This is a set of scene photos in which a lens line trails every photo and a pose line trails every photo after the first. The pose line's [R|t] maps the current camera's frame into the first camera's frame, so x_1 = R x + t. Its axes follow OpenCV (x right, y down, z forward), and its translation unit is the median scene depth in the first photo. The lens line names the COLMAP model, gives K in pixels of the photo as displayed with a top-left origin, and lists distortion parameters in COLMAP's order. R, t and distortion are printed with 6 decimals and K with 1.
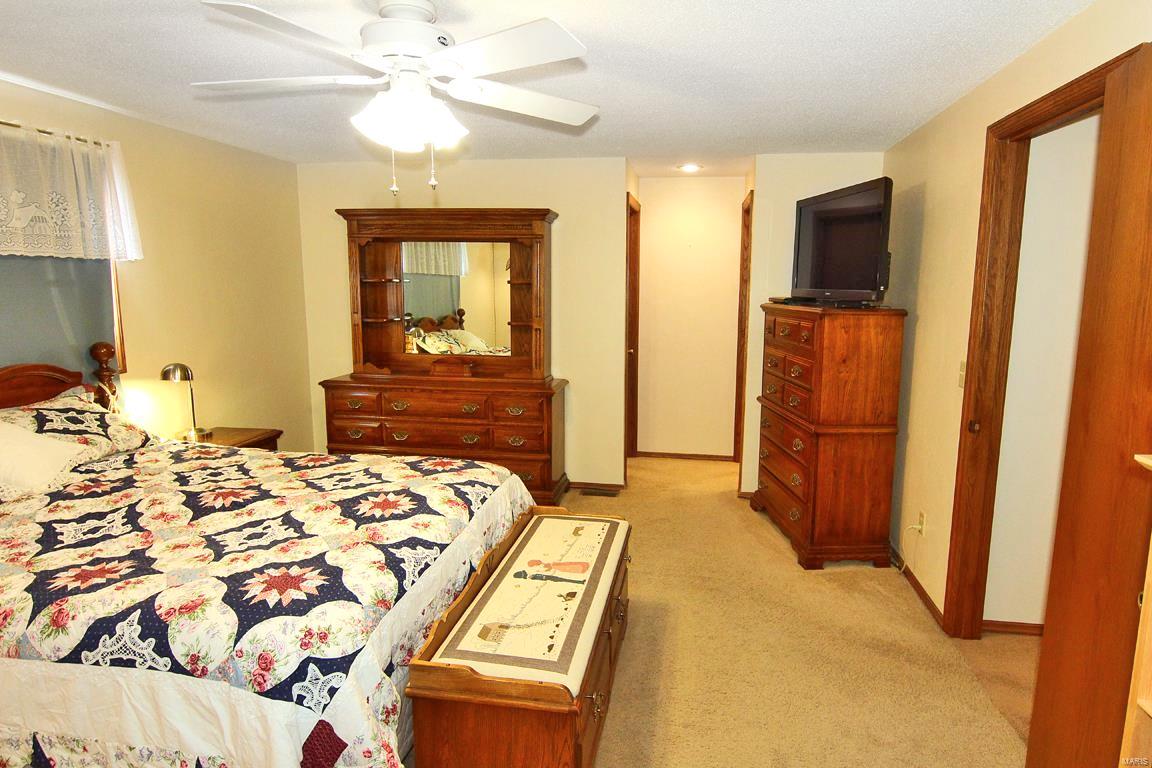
lens RADIAL K [[648.7, 0, 576.0], [0, 648.7, 384.0], [0, 0, 1]] dist [-0.006605, -0.001840]
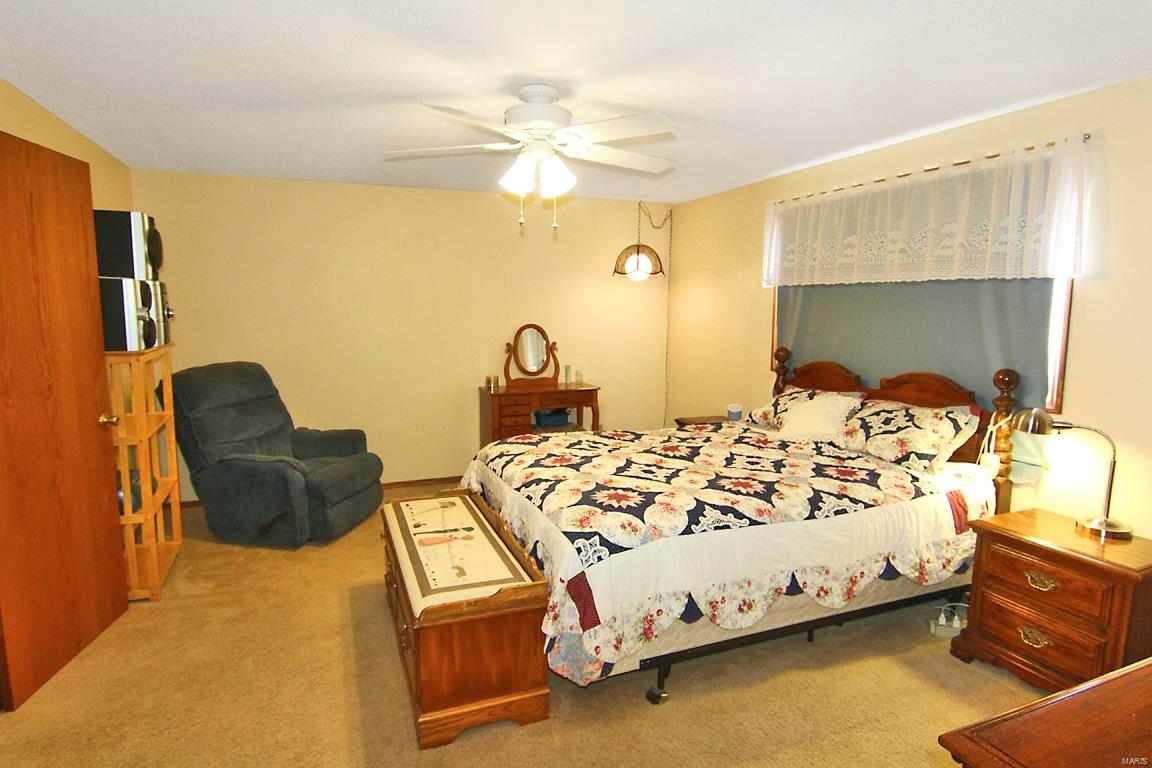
lens RADIAL K [[648.7, 0, 576.0], [0, 648.7, 384.0], [0, 0, 1]] dist [-0.006605, -0.001840]
pose [[-0.849304, 0.046062, -0.525891, 0.318927], [-0.098236, 0.964996, 0.243172, -0.248123], [0.518684, 0.258188, -0.815050, 1.724653]]
